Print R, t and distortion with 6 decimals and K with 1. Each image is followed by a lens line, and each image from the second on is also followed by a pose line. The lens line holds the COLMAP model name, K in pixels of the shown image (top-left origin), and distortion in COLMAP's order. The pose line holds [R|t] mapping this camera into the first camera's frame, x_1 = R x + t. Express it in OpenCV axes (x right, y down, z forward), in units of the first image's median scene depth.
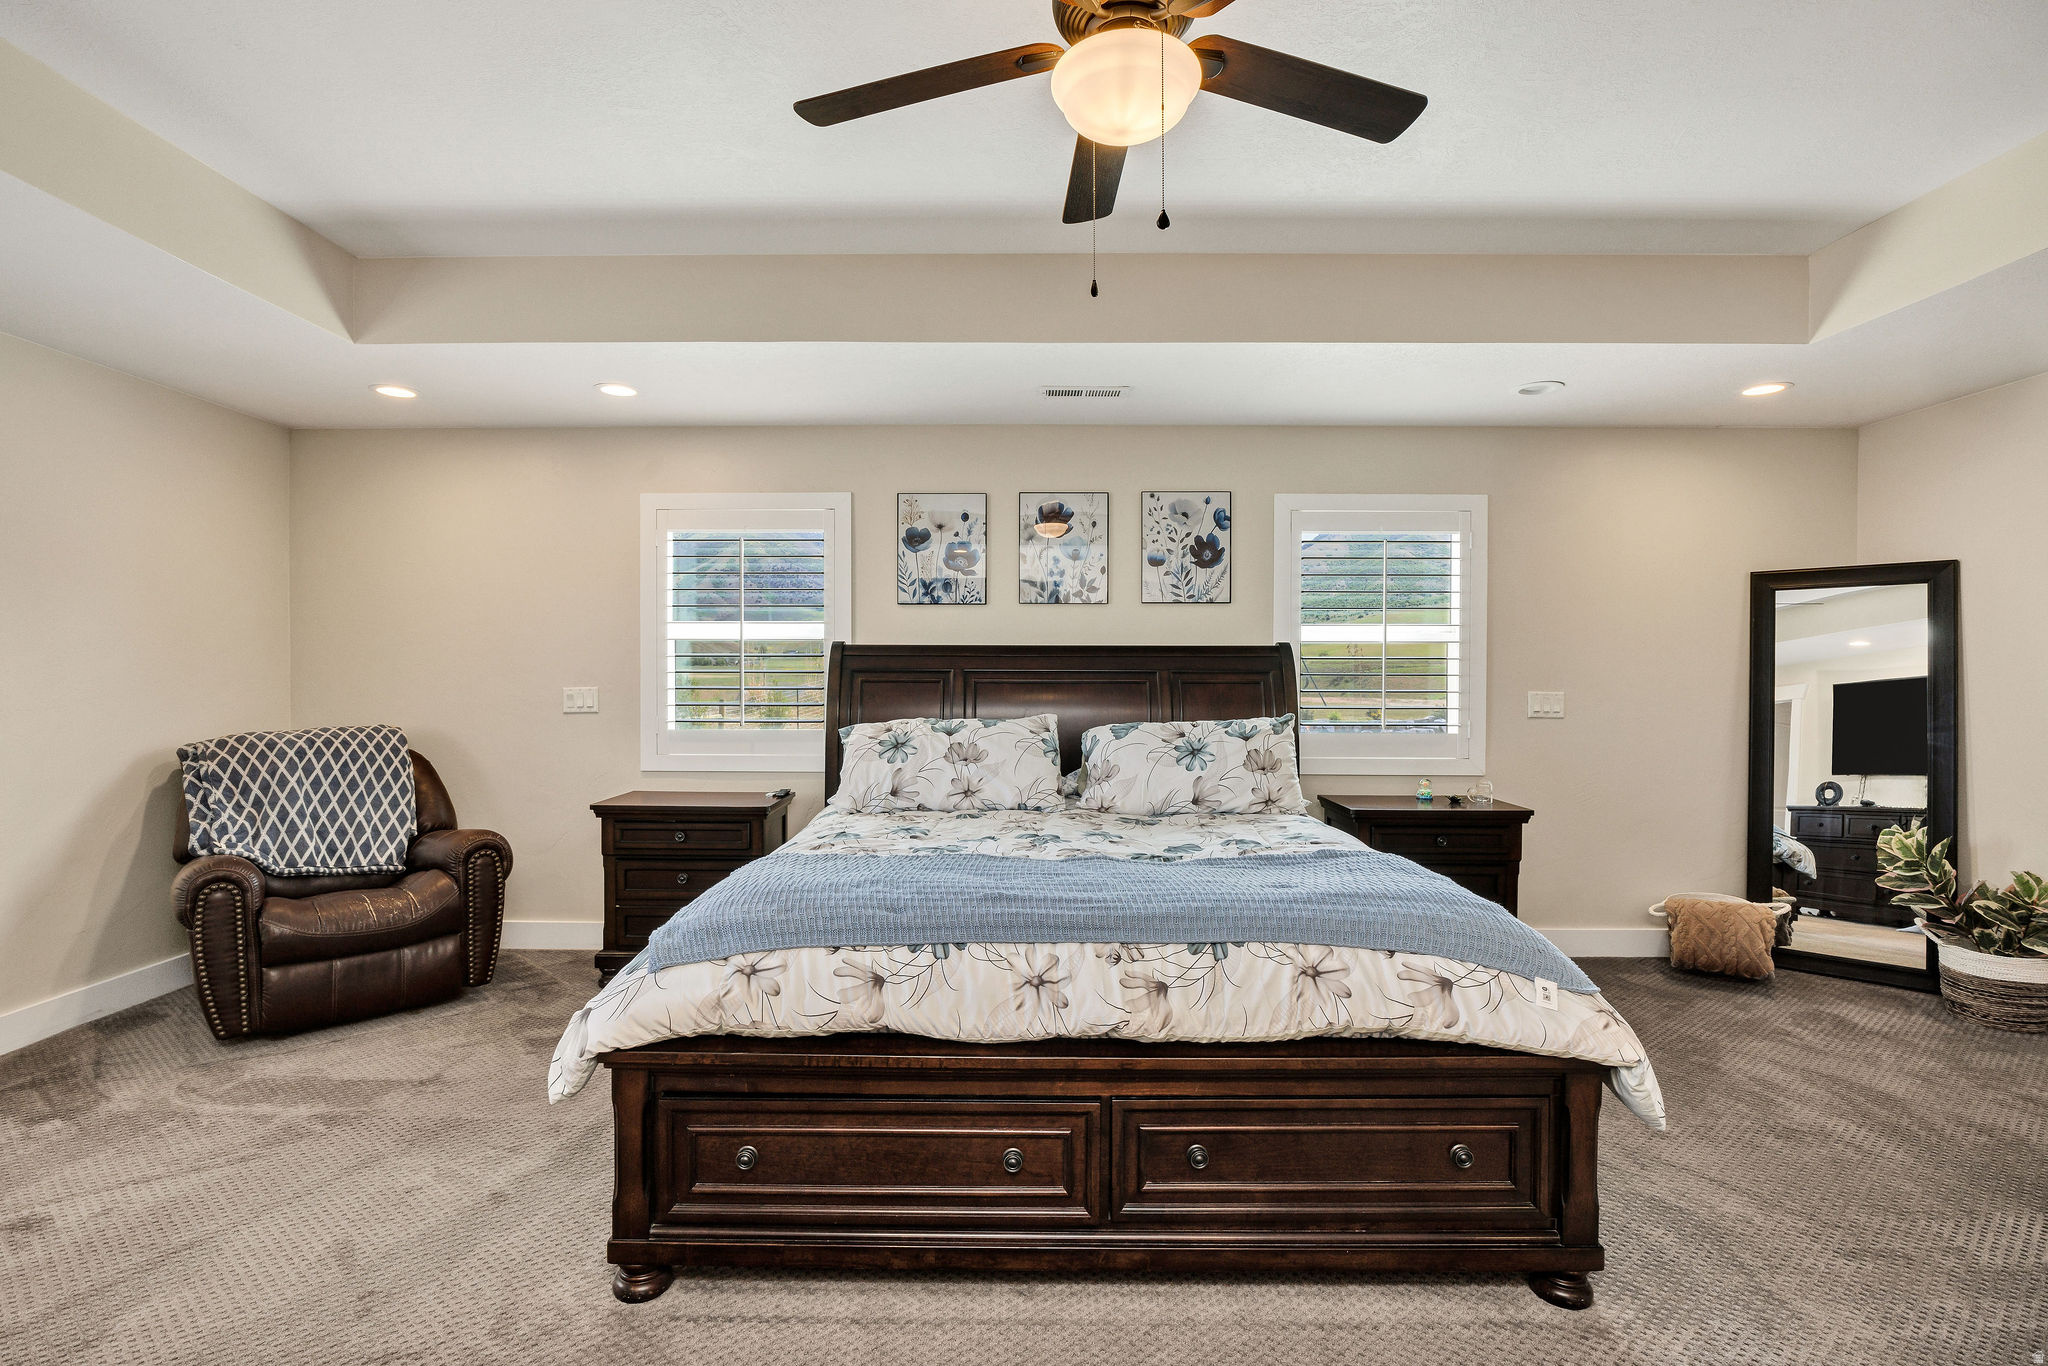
lens RADIAL K [[967.6, 0, 1023.4], [0, 967.6, 683.3], [0, 0, 1]] dist [-0.016275, 0.000266]
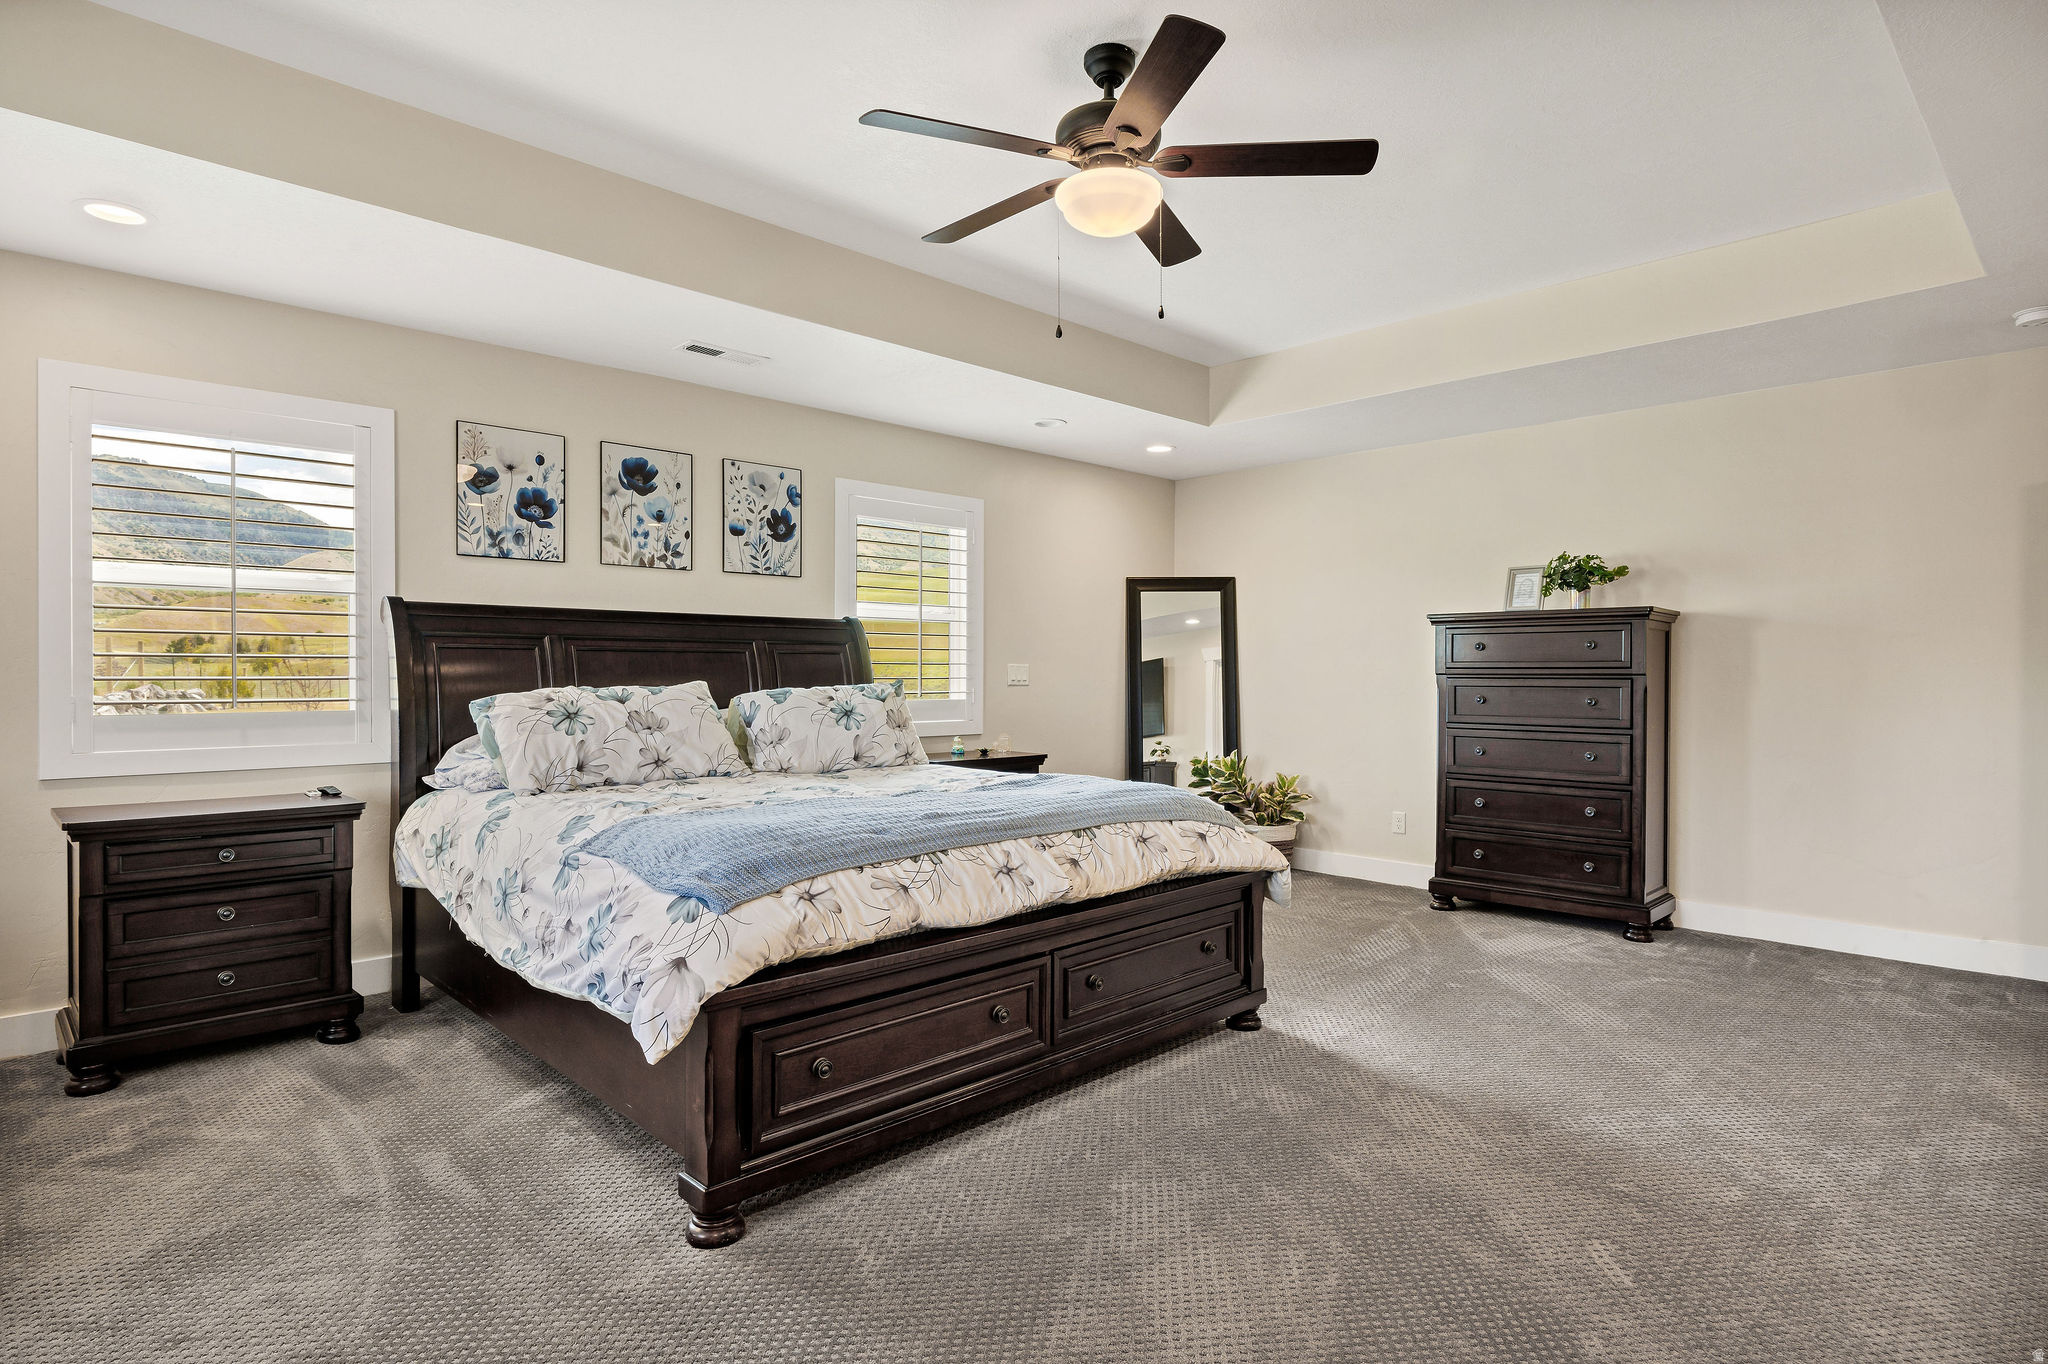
lens RADIAL K [[1099.2, 0, 1064.8], [0, 1099.2, 679.3], [0, 0, 1]] dist [-0.006890, 0.000106]
pose [[0.688715, -0.007674, 0.724991, -0.453542], [0.010414, 0.999946, 0.000691, 0.028982], [-0.724957, 0.007074, 0.688758, -0.017272]]
